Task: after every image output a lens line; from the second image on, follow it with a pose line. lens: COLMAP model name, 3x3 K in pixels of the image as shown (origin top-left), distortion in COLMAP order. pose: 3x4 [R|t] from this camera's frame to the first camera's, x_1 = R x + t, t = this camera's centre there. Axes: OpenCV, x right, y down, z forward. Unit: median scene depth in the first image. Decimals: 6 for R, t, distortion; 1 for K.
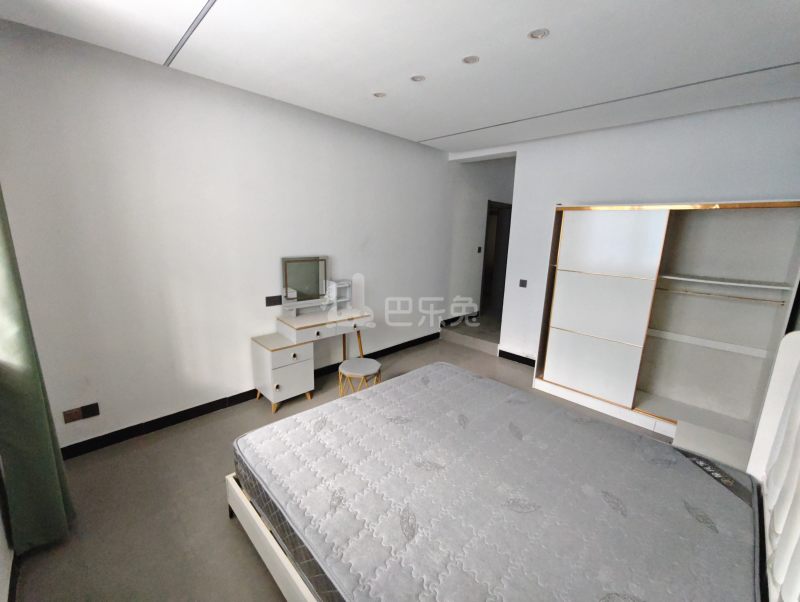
lens RADIAL K [[336.4, 0, 400.0], [0, 336.4, 301.0], [0, 0, 1]] dist [-0.008510, 0.000130]
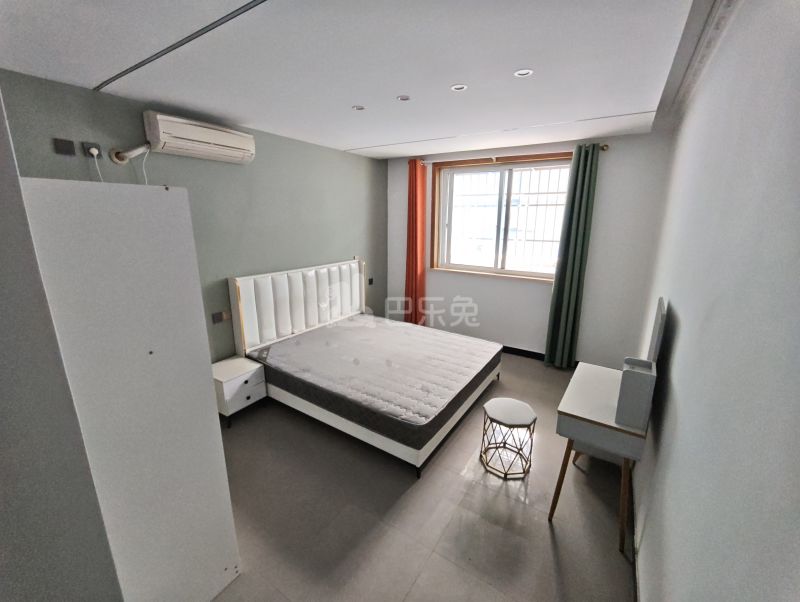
lens RADIAL K [[336.4, 0, 400.0], [0, 336.4, 301.0], [0, 0, 1]] dist [-0.008510, 0.000130]
pose [[-0.977244, 0.011177, -0.211825, 0.486998], [-0.083464, 0.897795, 0.432433, -0.587130], [0.195009, 0.440272, -0.876432, 2.352923]]
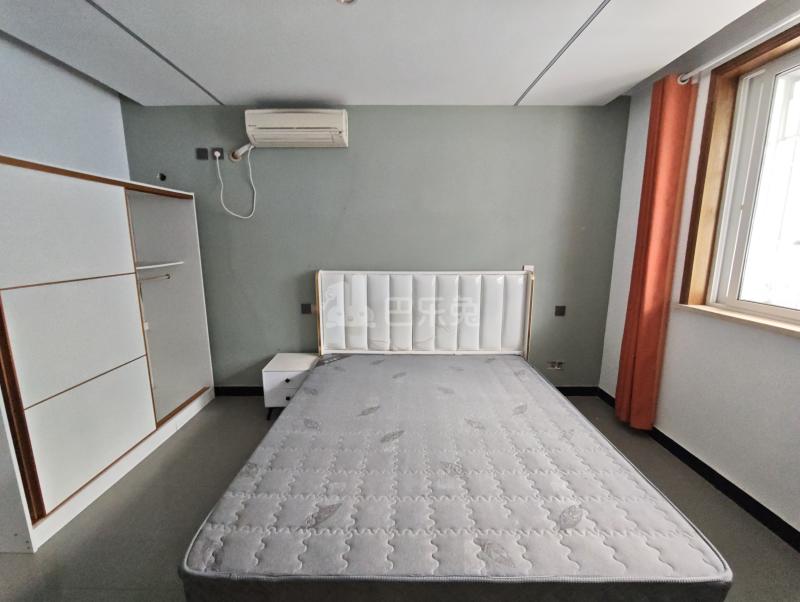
lens RADIAL K [[336.4, 0, 400.0], [0, 336.4, 301.0], [0, 0, 1]] dist [-0.008510, 0.000130]
pose [[-0.706803, -0.157701, 0.689609, -0.387348], [0.128589, 0.929953, 0.344459, -0.274121], [-0.695625, 0.332141, -0.637015, 1.506516]]
